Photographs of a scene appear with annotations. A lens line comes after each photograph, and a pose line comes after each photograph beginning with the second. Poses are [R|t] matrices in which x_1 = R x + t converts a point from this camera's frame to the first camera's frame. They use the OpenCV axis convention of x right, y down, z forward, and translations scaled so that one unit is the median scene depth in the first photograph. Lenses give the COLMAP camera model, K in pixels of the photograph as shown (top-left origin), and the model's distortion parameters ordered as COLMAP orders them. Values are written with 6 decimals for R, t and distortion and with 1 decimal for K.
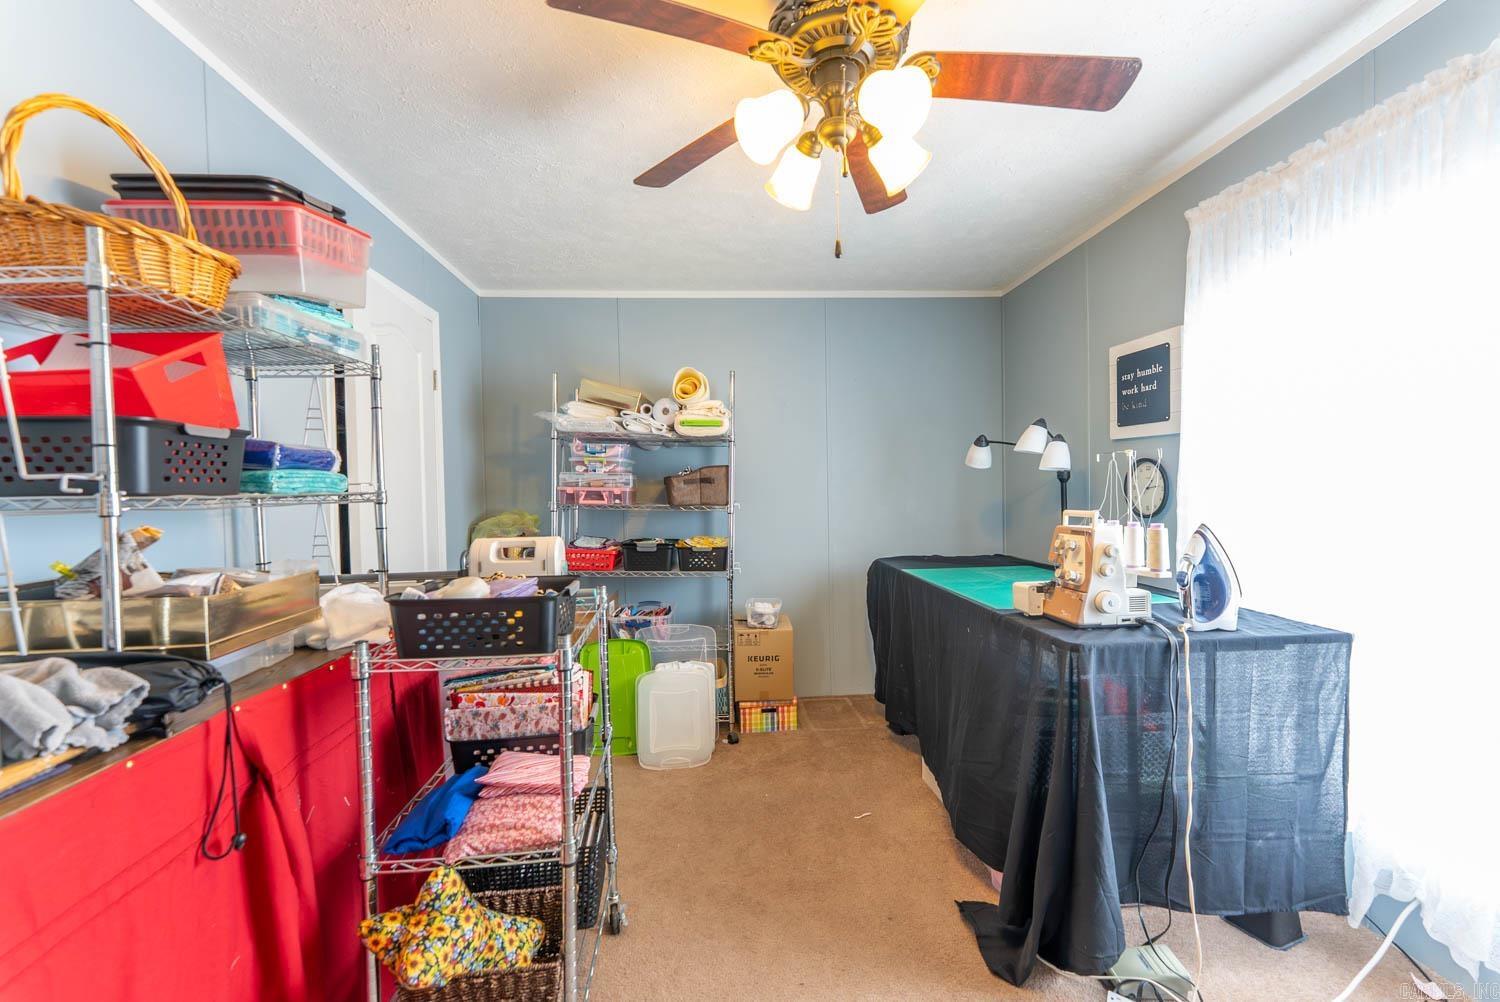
lens RADIAL K [[600.3, 0, 745.2], [0, 600.3, 502.2], [0, 0, 1]] dist [-0.001251, -0.001216]
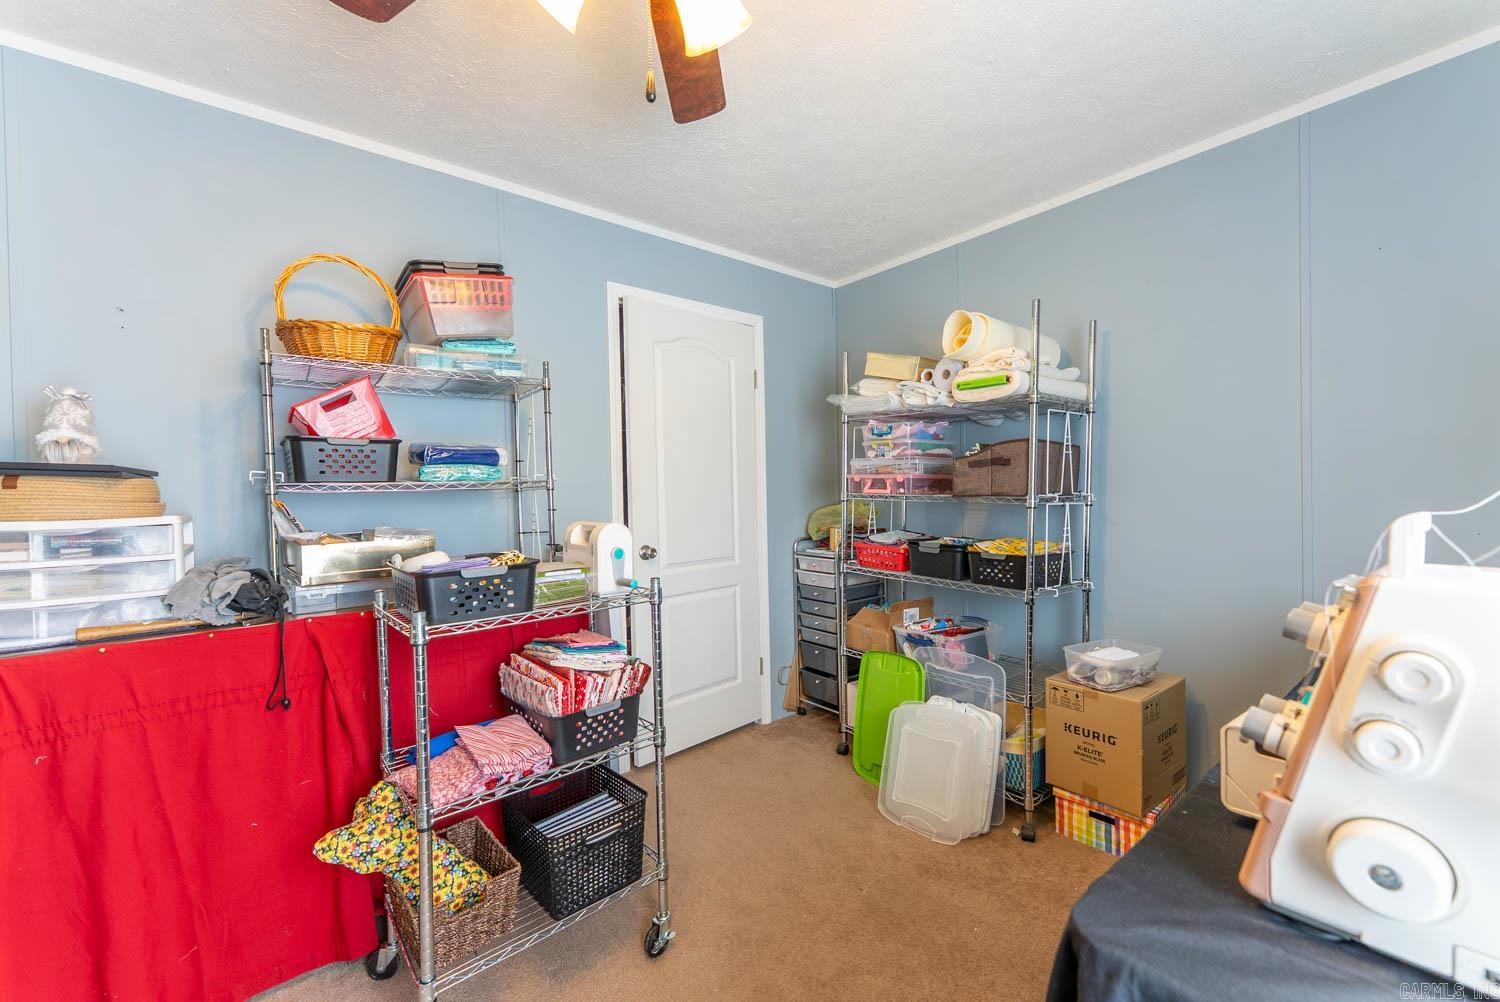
lens RADIAL K [[600.3, 0, 745.2], [0, 600.3, 502.2], [0, 0, 1]] dist [-0.001251, -0.001216]
pose [[0.581071, 0.014392, -0.813726, 0.344966], [-0.005169, 0.999889, 0.013993, 0.004309], [0.813837, -0.003925, 0.581080, 0.332137]]
